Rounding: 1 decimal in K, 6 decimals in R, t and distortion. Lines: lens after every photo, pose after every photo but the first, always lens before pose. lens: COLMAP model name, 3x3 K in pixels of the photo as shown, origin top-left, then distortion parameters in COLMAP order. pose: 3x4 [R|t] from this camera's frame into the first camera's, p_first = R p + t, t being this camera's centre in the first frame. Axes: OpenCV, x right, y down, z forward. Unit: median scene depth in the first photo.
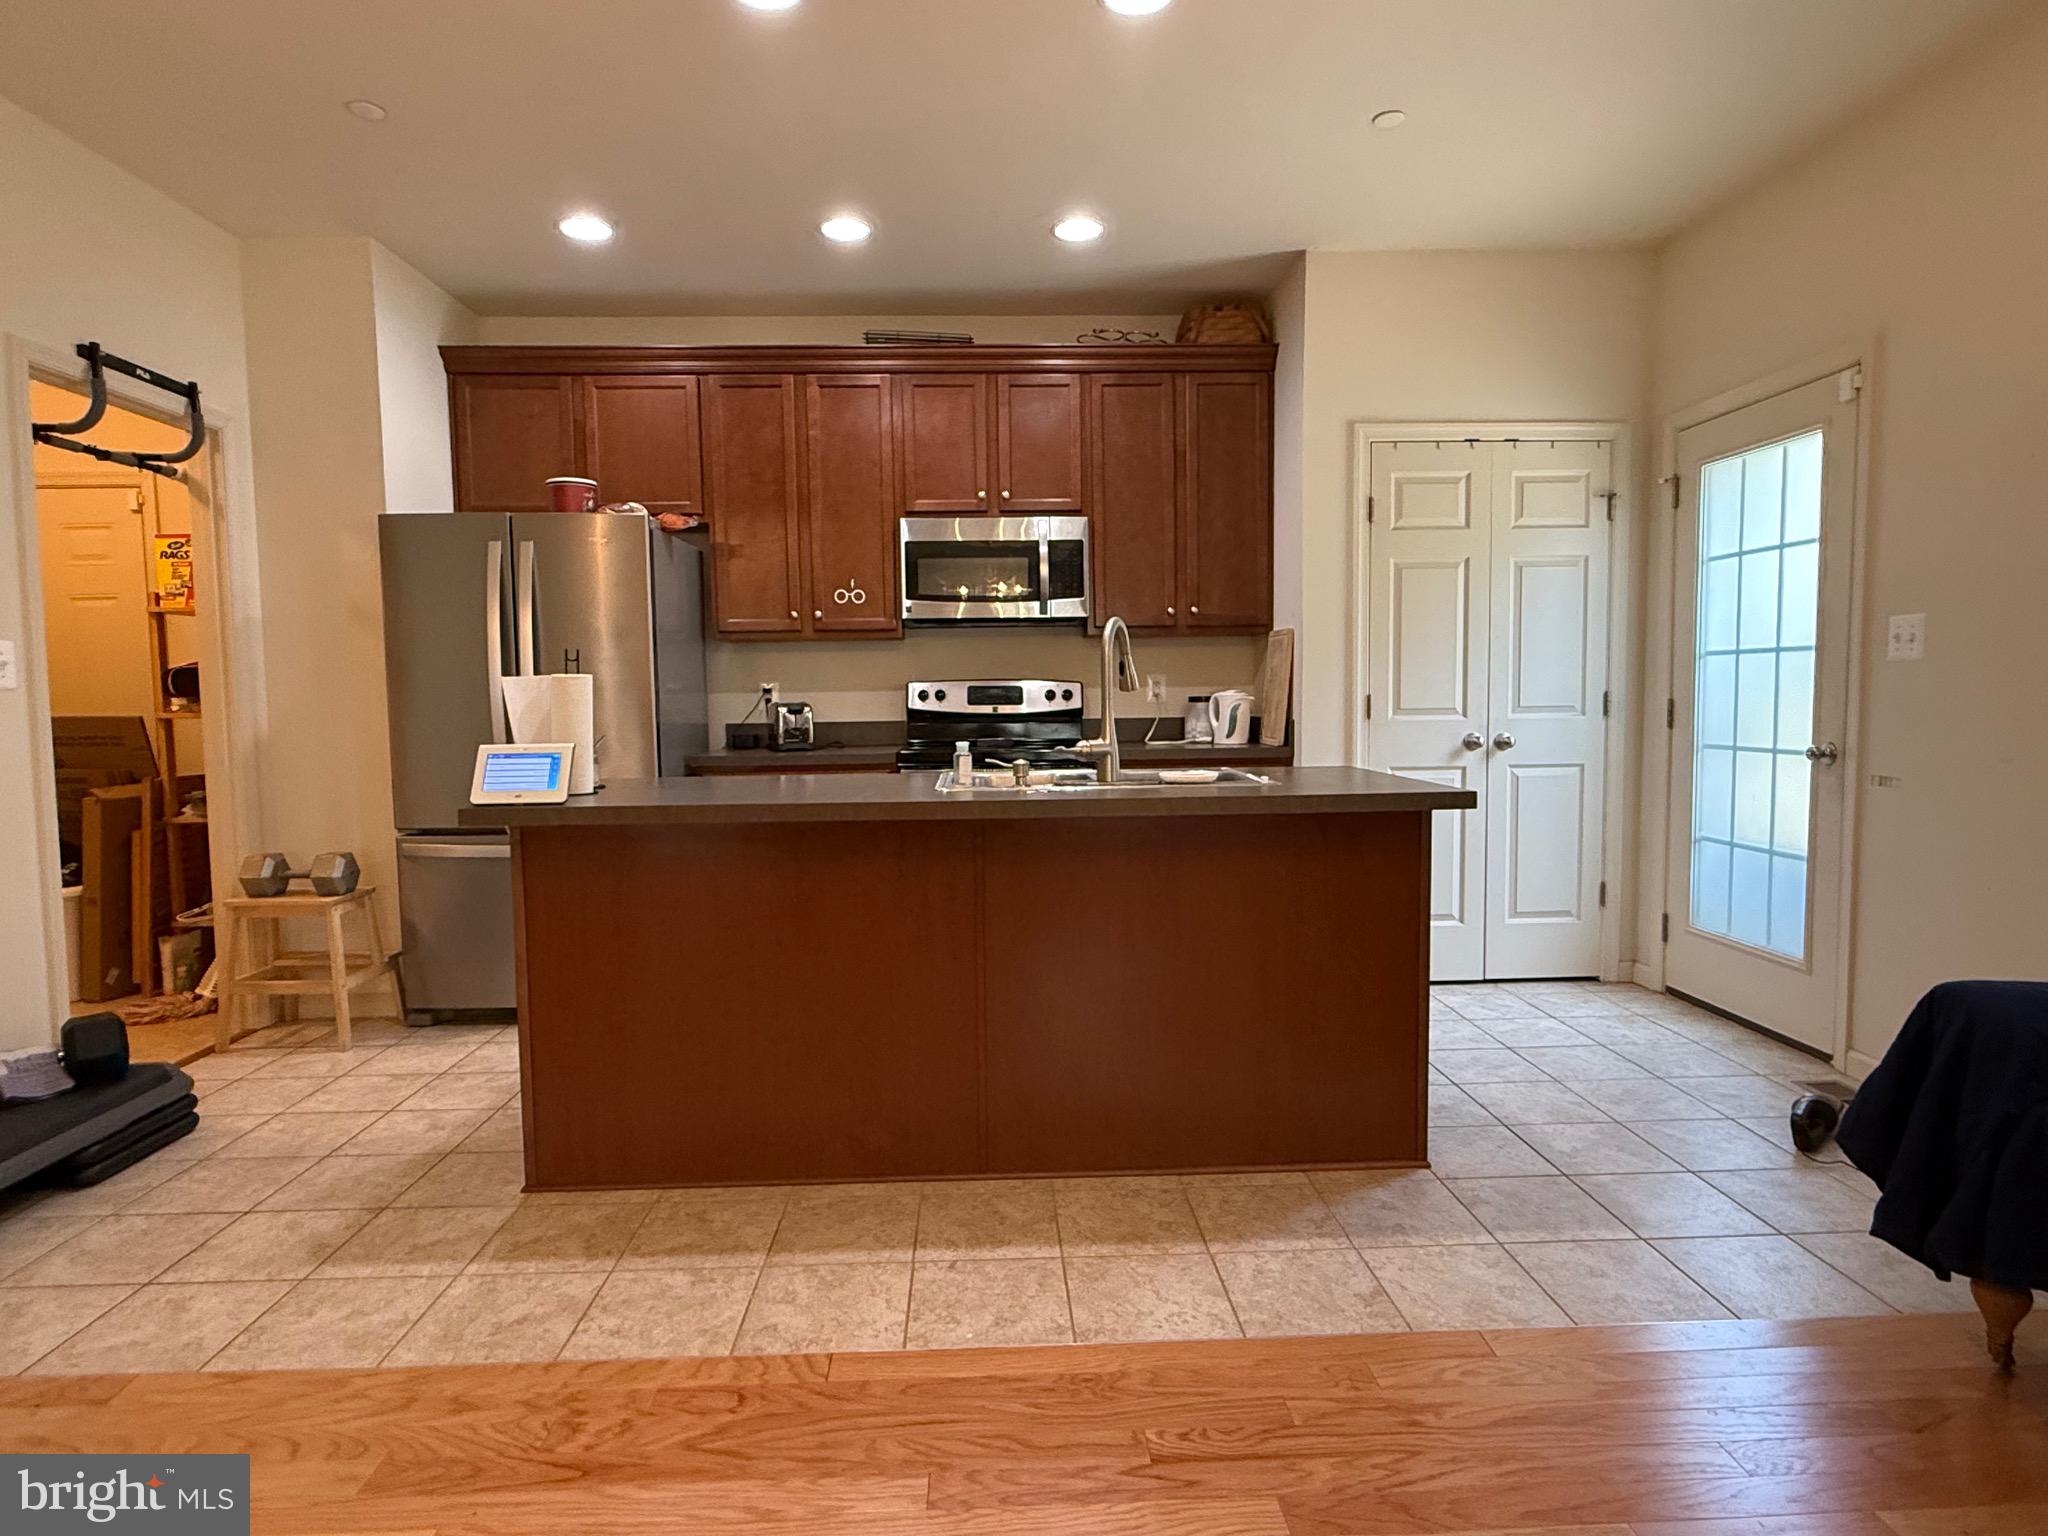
lens RADIAL K [[1121.2, 0, 1024.0], [0, 1121.2, 768.0], [0, 0, 1]] dist [0.005440, -0.001774]
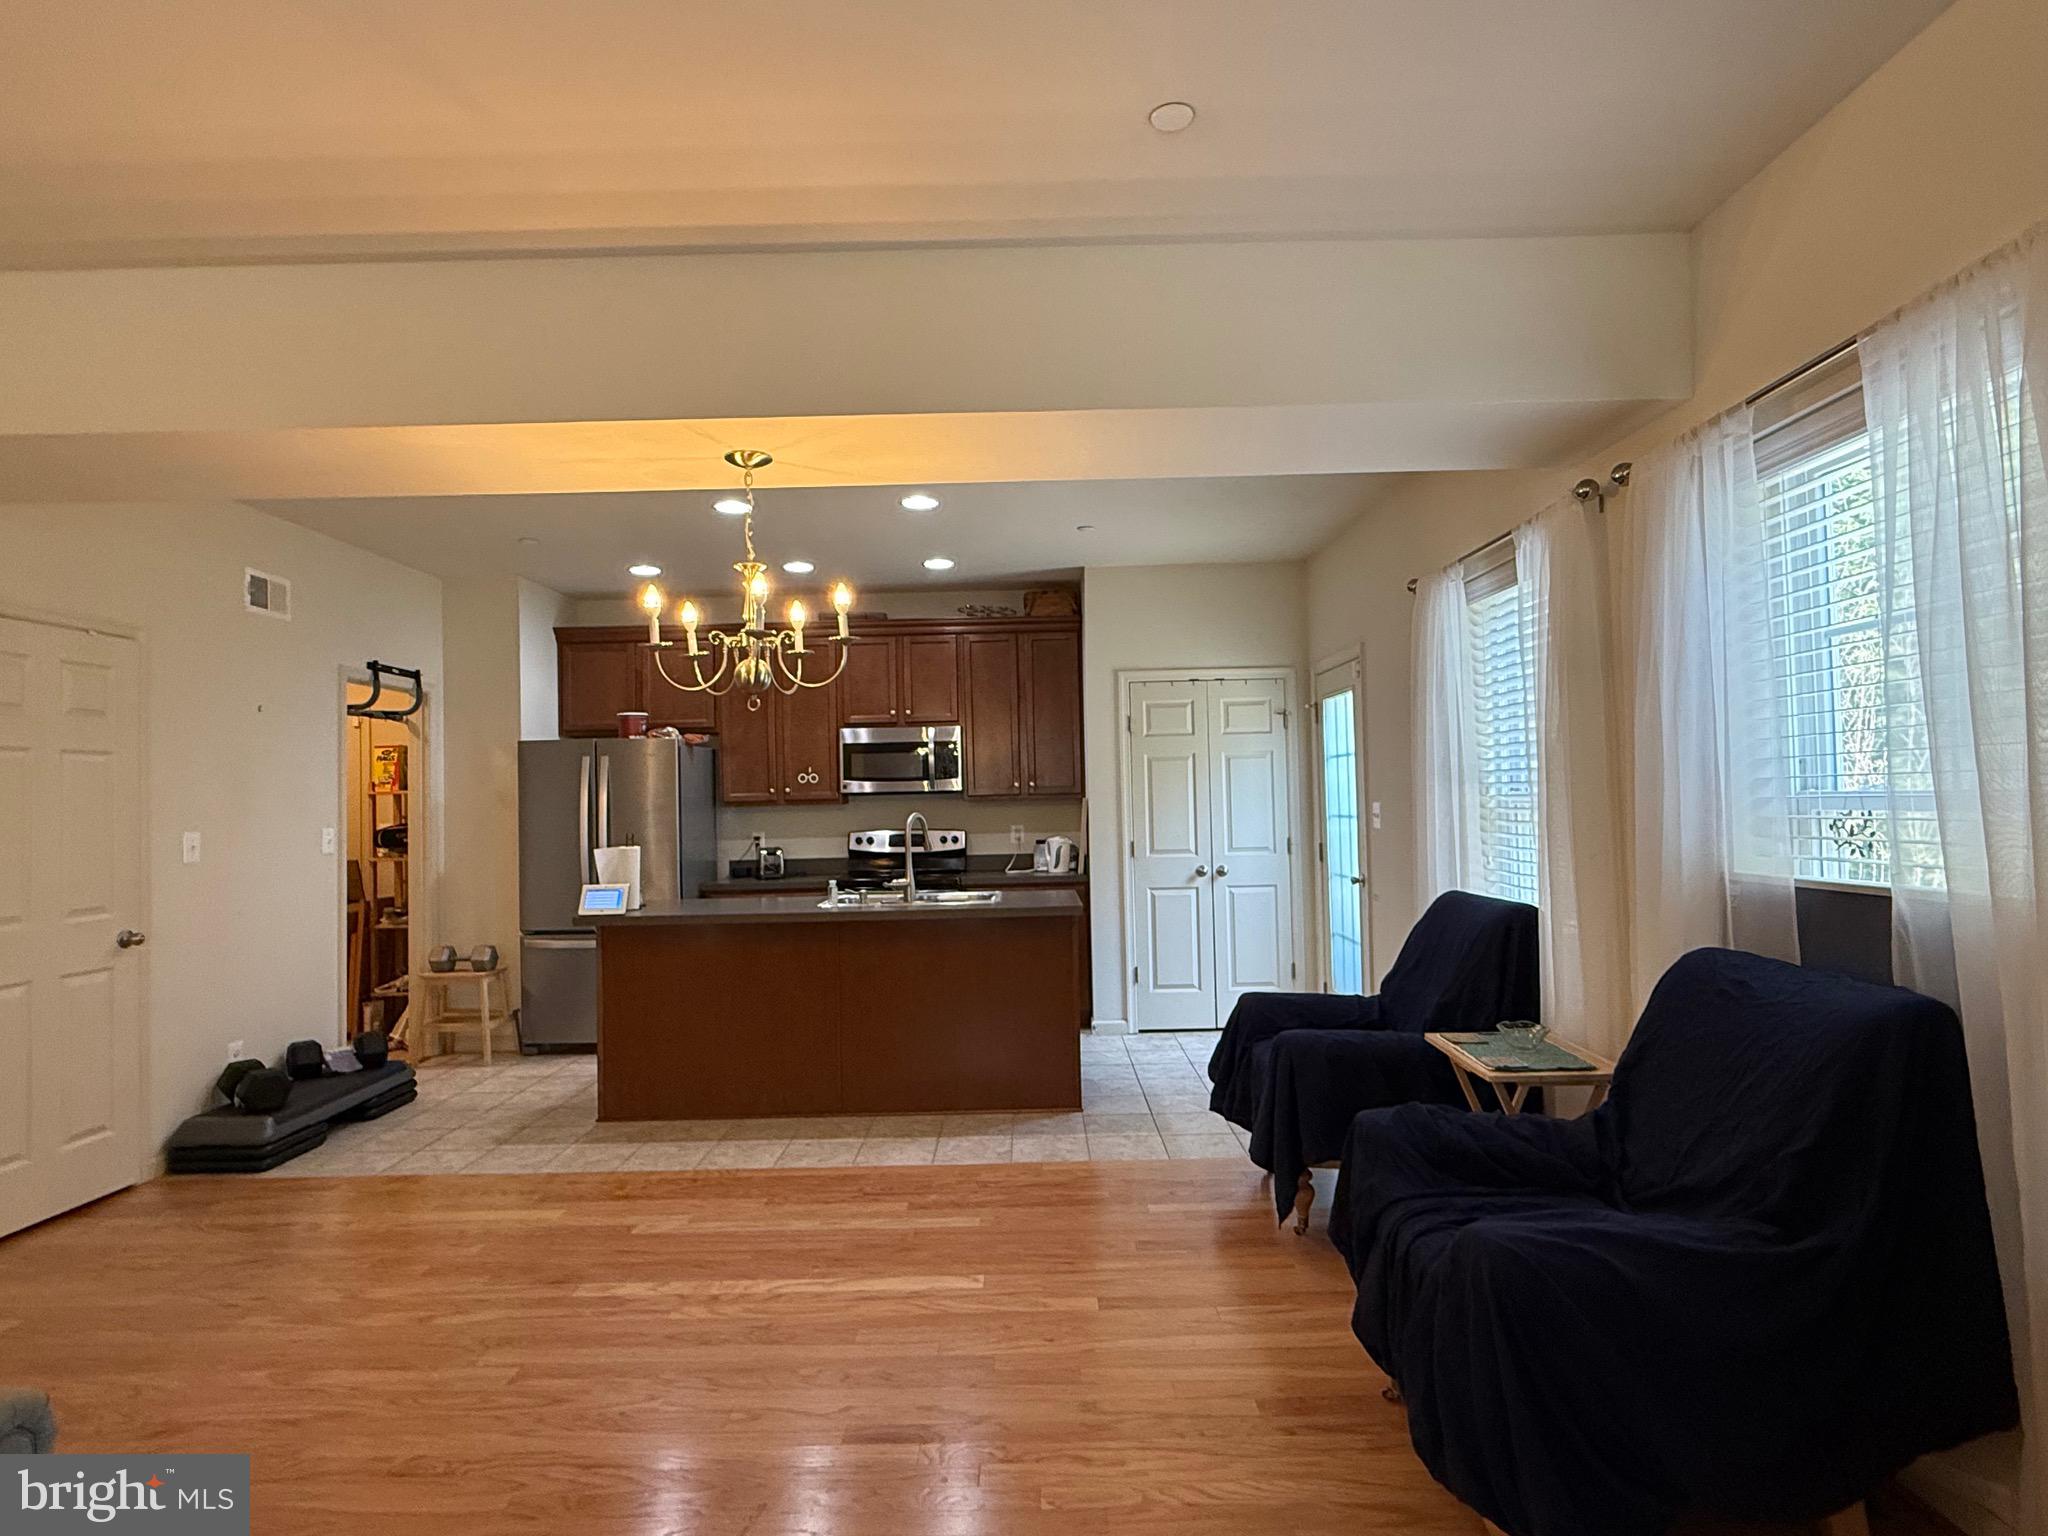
lens RADIAL K [[1121.2, 0, 1024.0], [0, 1121.2, 768.0], [0, 0, 1]] dist [0.005440, -0.001774]
pose [[0.999030, -0.010848, -0.042667, 0.242296], [0.006655, 0.995241, -0.097214, -0.017653], [0.043518, 0.096836, 0.994349, -0.610109]]
